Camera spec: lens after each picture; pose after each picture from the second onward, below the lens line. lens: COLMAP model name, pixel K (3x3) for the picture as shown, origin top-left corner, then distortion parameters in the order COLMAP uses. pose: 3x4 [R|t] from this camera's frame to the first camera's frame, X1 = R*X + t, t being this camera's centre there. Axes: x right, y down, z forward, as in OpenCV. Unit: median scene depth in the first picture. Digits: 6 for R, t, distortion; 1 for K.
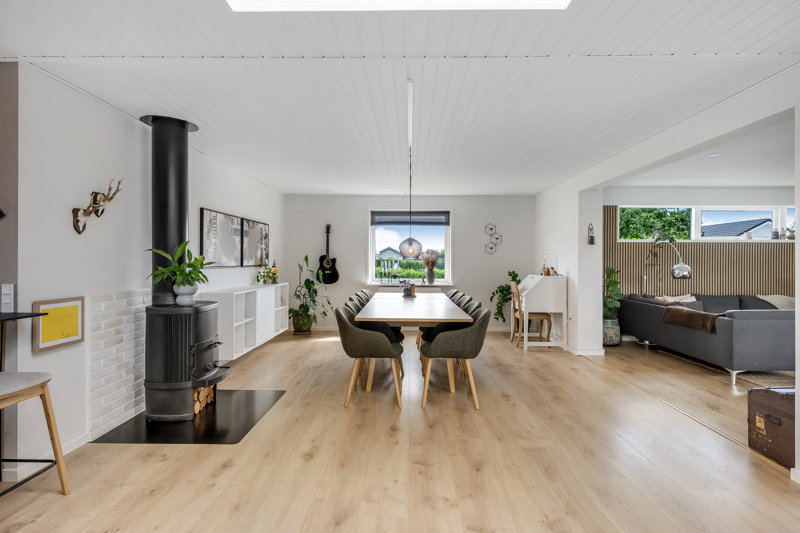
lens RADIAL K [[440.1, 0, 398.5], [0, 440.1, 260.9], [0, 0, 1]] dist [0.000972, 0.000164]
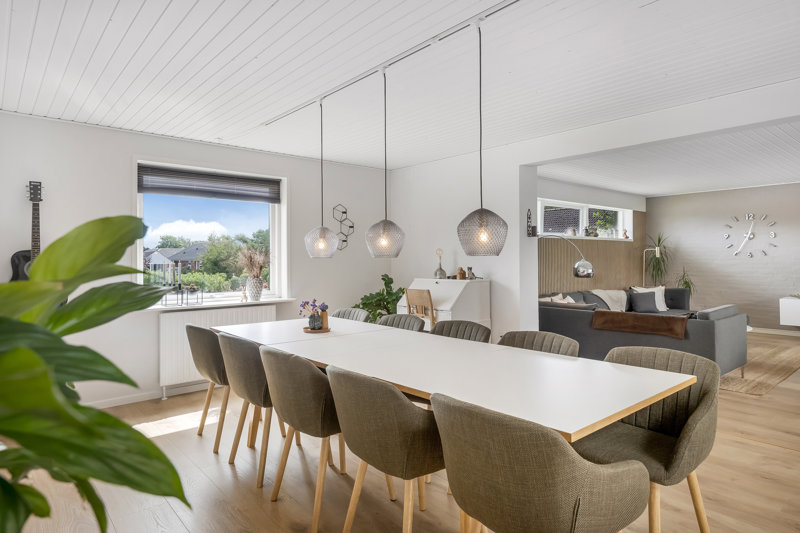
lens RADIAL K [[469.2, 0, 395.4], [0, 469.2, 264.3], [0, 0, 1]] dist [0.000606, 0.000360]
pose [[0.747540, -0.015652, 0.664033, -0.274830], [0.009545, 0.999872, 0.012823, -0.002003], [-0.664148, -0.003248, 0.747594, 0.541136]]
